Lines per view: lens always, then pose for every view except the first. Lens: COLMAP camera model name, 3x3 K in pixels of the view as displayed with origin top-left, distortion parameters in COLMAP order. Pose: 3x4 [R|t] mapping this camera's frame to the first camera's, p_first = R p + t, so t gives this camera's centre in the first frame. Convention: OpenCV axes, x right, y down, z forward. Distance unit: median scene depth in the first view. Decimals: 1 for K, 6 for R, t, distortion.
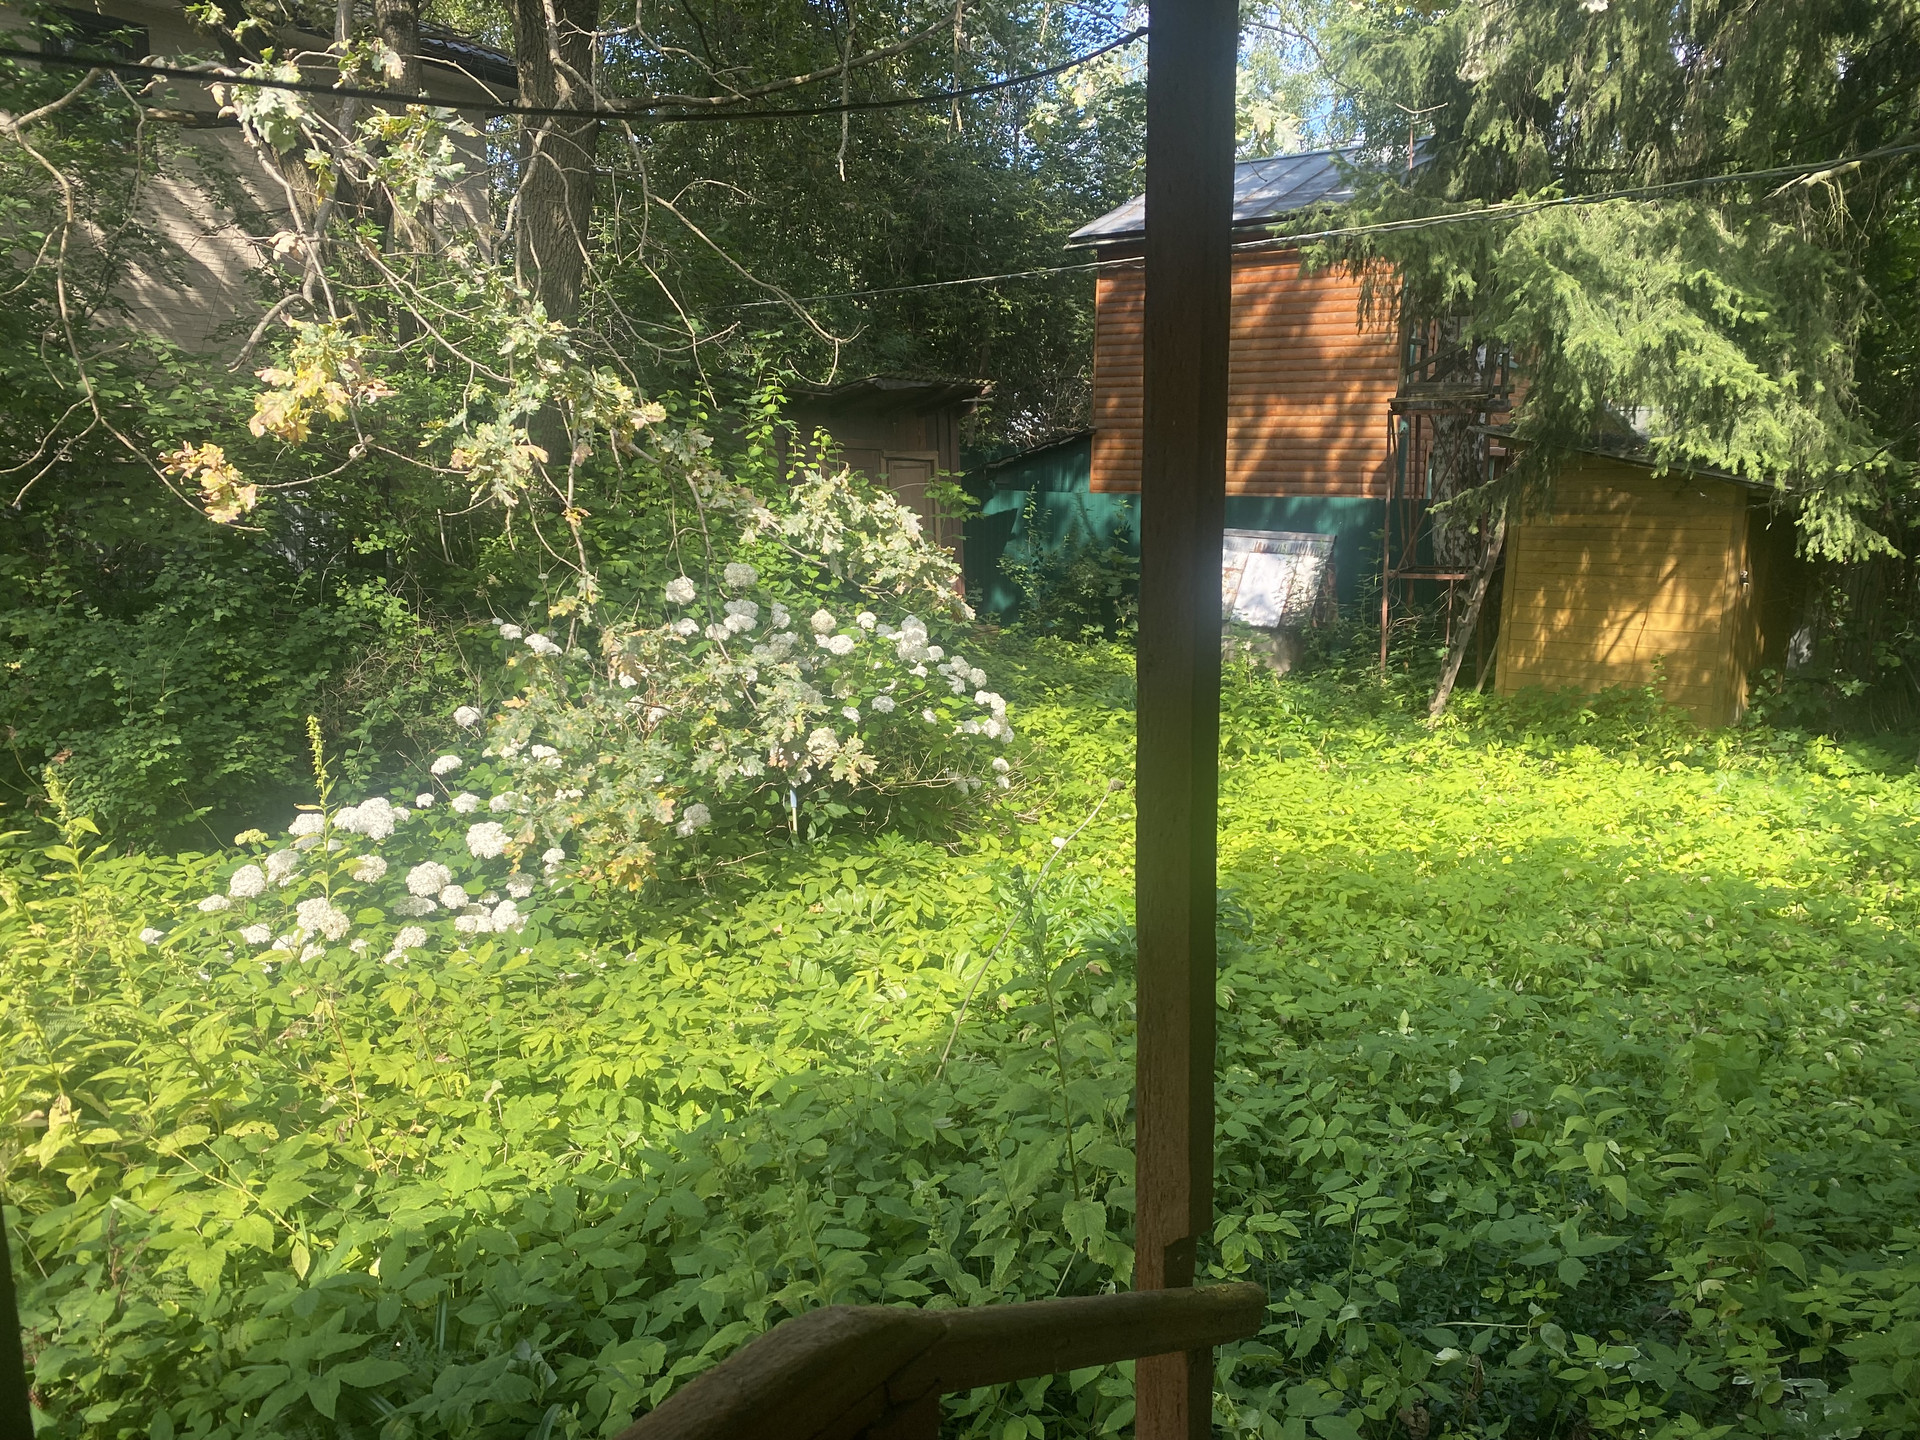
lens RADIAL K [[1465.1, 0, 960.0], [0, 1465.1, 720.0], [0, 0, 1]] dist [-0.005621, 0.000127]
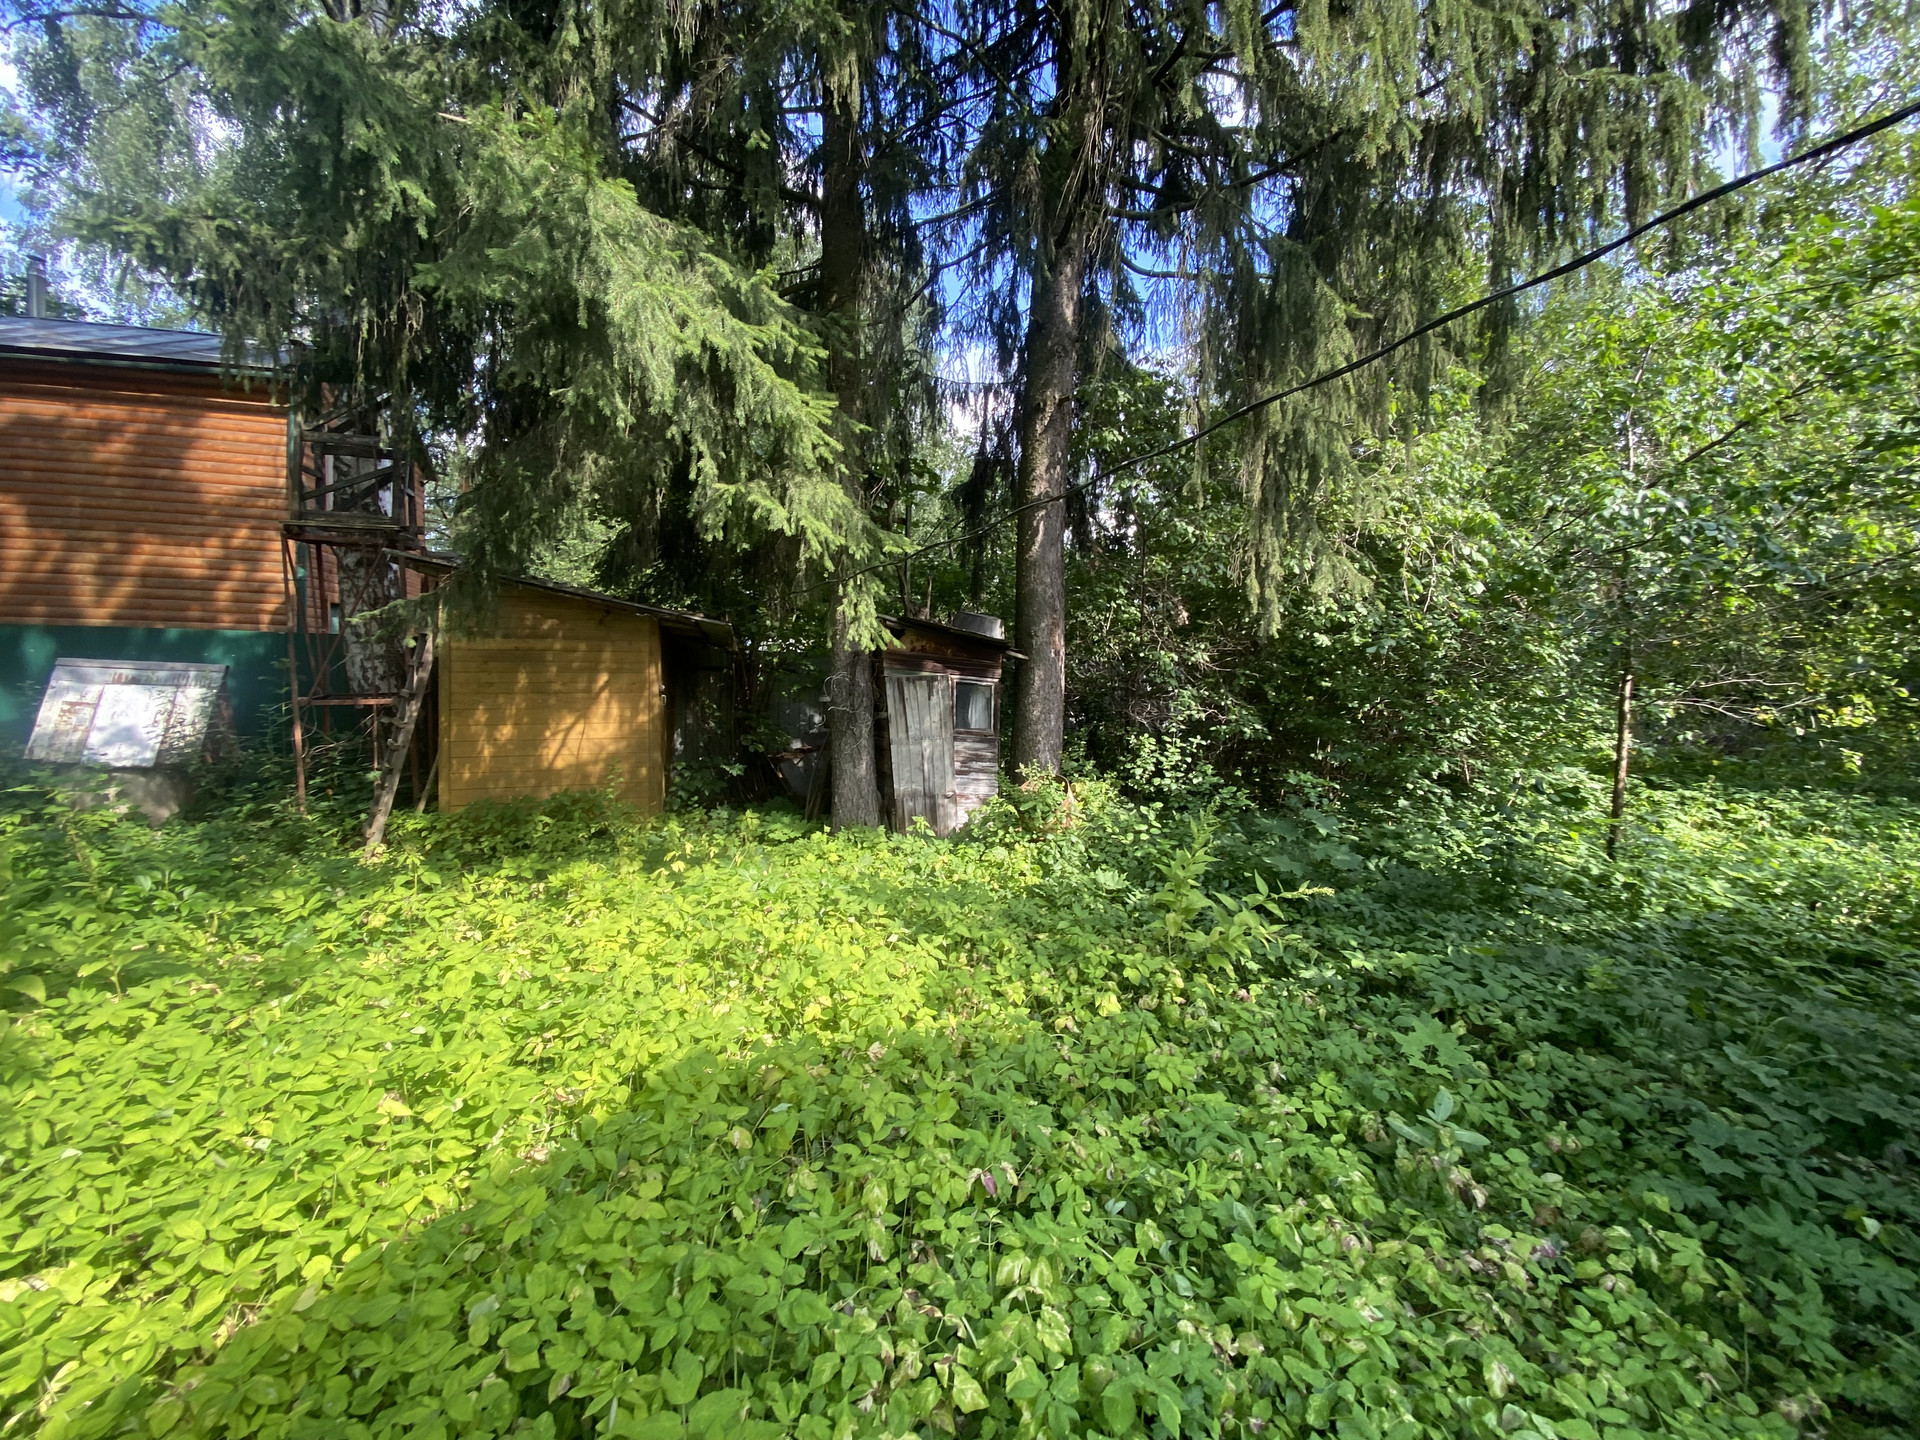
lens RADIAL K [[763.8, 0, 960.0], [0, 763.8, 720.0], [0, 0, 1]] dist [-0.001155, -0.018009]
pose [[0.535318, -0.055939, 0.842796, 0.114283], [0.124657, 0.992110, -0.013329, -0.027804], [-0.835401, 0.112196, 0.538068, 0.399250]]
